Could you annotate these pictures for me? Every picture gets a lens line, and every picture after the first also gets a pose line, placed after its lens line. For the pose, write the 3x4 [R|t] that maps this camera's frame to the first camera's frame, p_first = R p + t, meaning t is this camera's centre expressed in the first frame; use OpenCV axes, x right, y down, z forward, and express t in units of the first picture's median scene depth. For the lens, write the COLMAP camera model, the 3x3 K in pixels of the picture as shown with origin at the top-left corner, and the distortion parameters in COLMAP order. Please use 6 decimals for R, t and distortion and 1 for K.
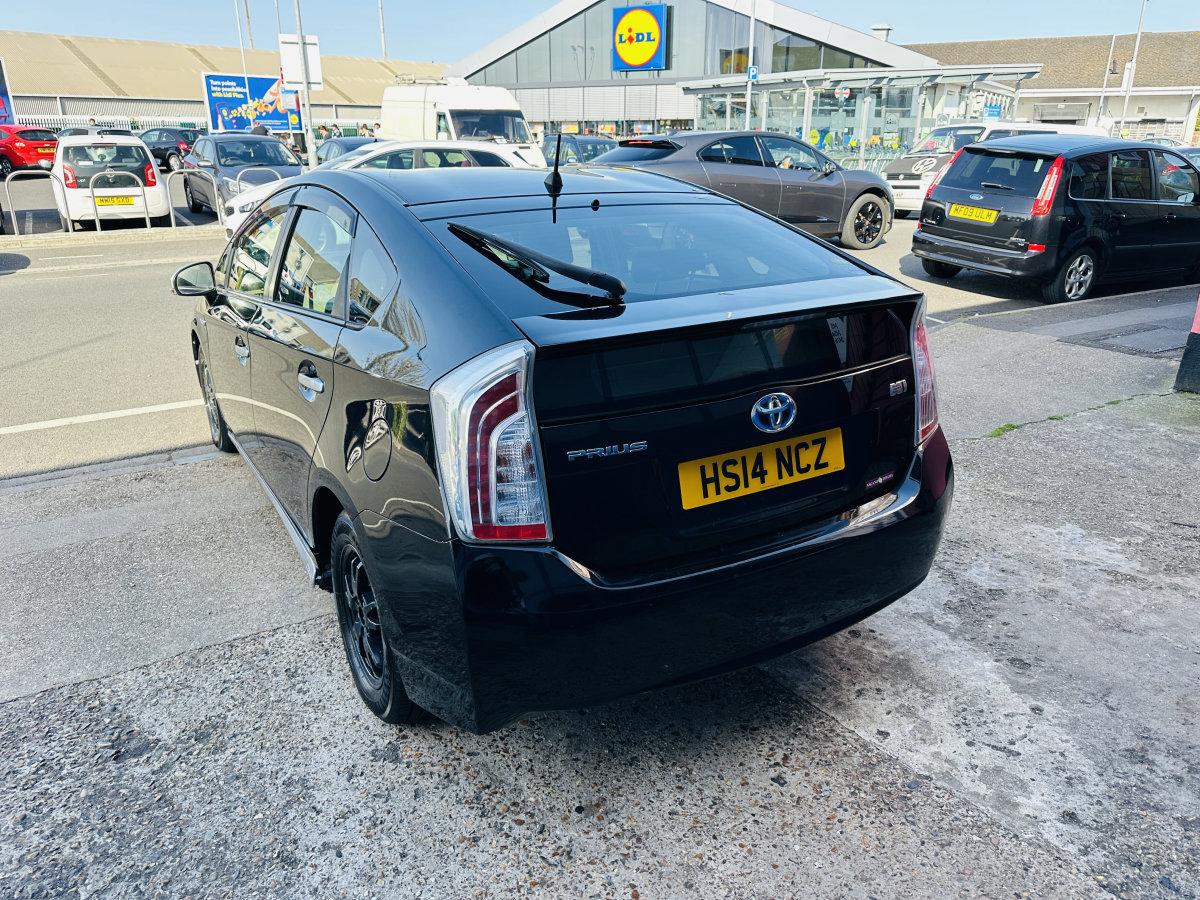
lens RADIAL K [[852.3, 0, 598.7], [0, 852.3, 446.4], [0, 0, 1]] dist [0.026289, -0.033464]
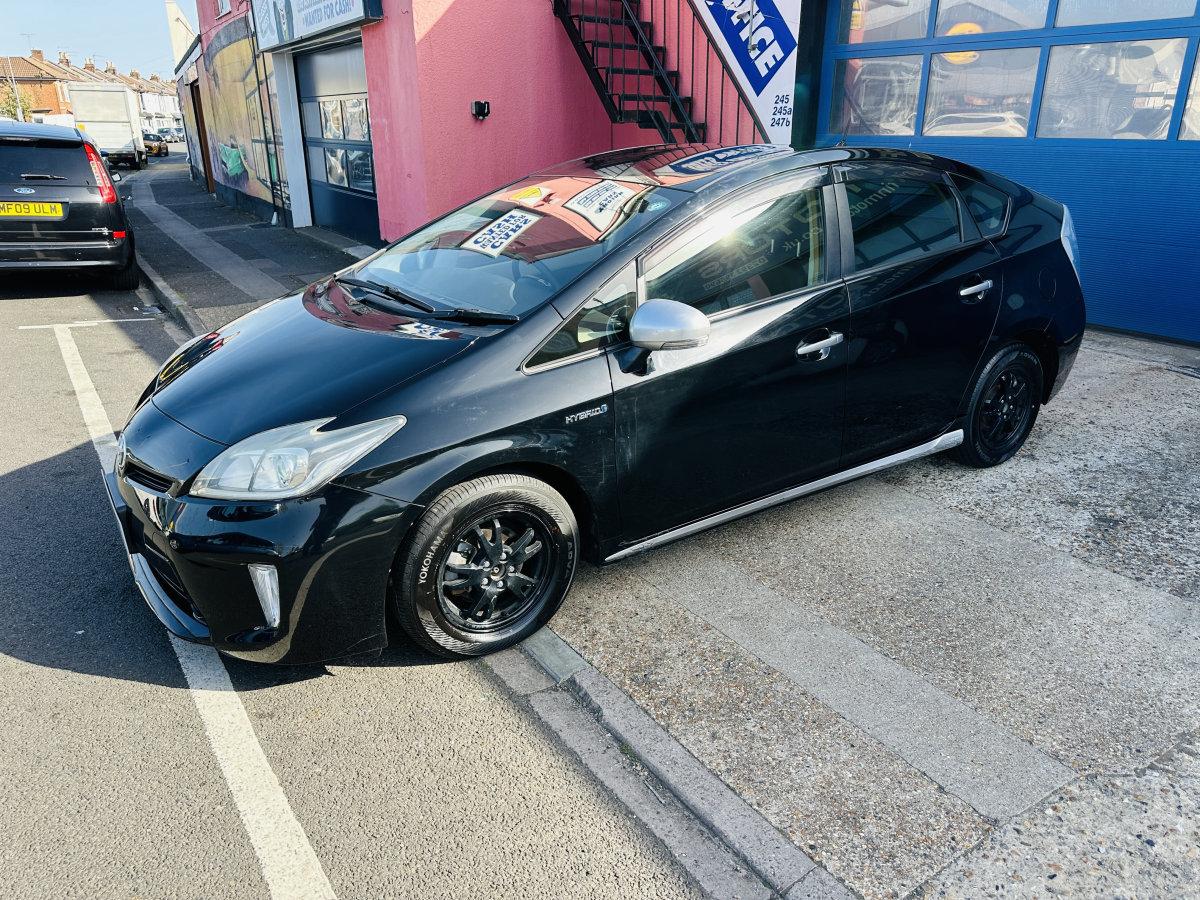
lens RADIAL K [[852.3, 0, 600.5], [0, 852.3, 450.2], [0, 0, 1]] dist [0.026289, -0.033464]
pose [[-0.046665, -0.355392, 0.933552, -1.423894], [0.339521, 0.873287, 0.349422, -0.453588], [-0.939440, 0.333266, 0.079912, 1.271983]]
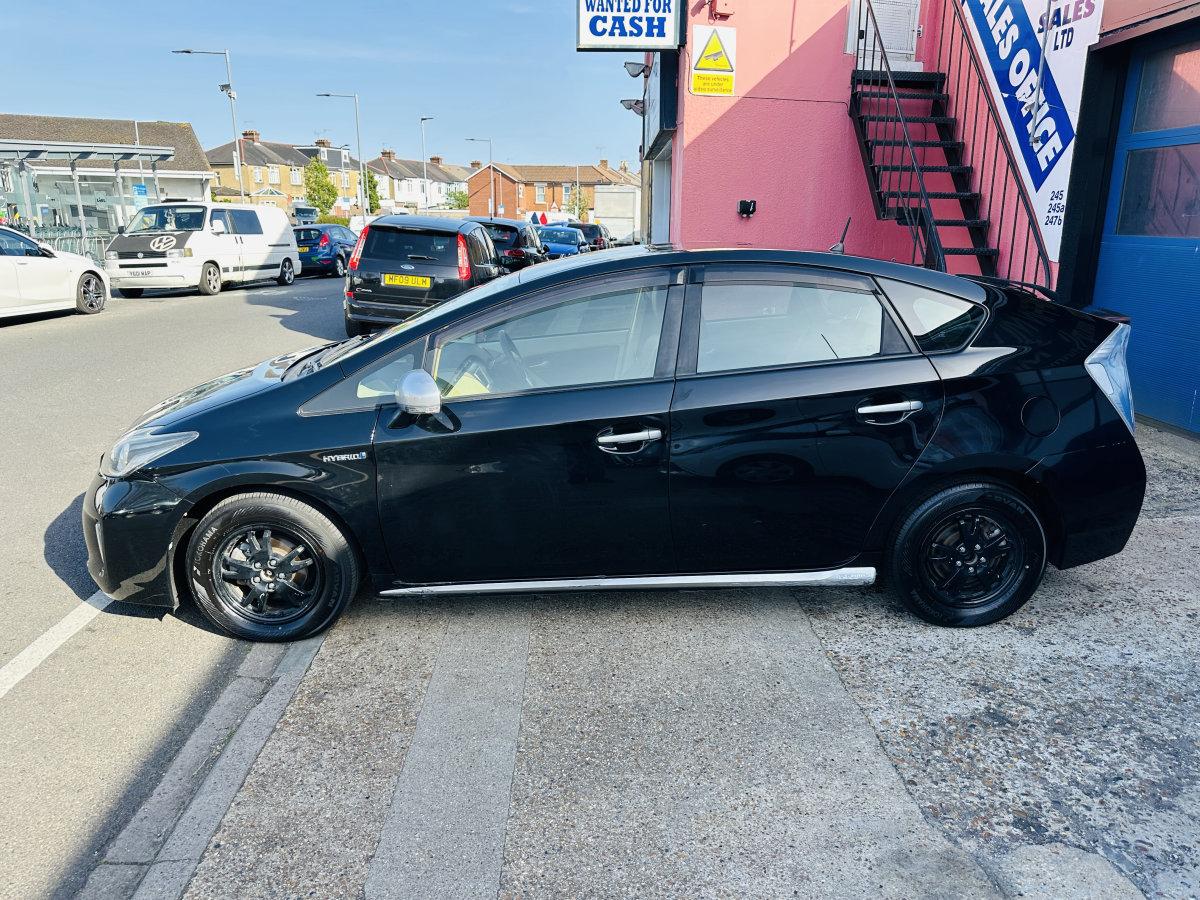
lens RADIAL K [[852.3, 0, 602.8], [0, 852.3, 445.1], [0, 0, 1]] dist [0.026289, -0.033464]
pose [[0.492589, -0.219989, 0.841998, -1.309243], [0.289753, 0.953779, 0.079681, -0.199650], [-0.820609, 0.204721, 0.533563, 0.553829]]
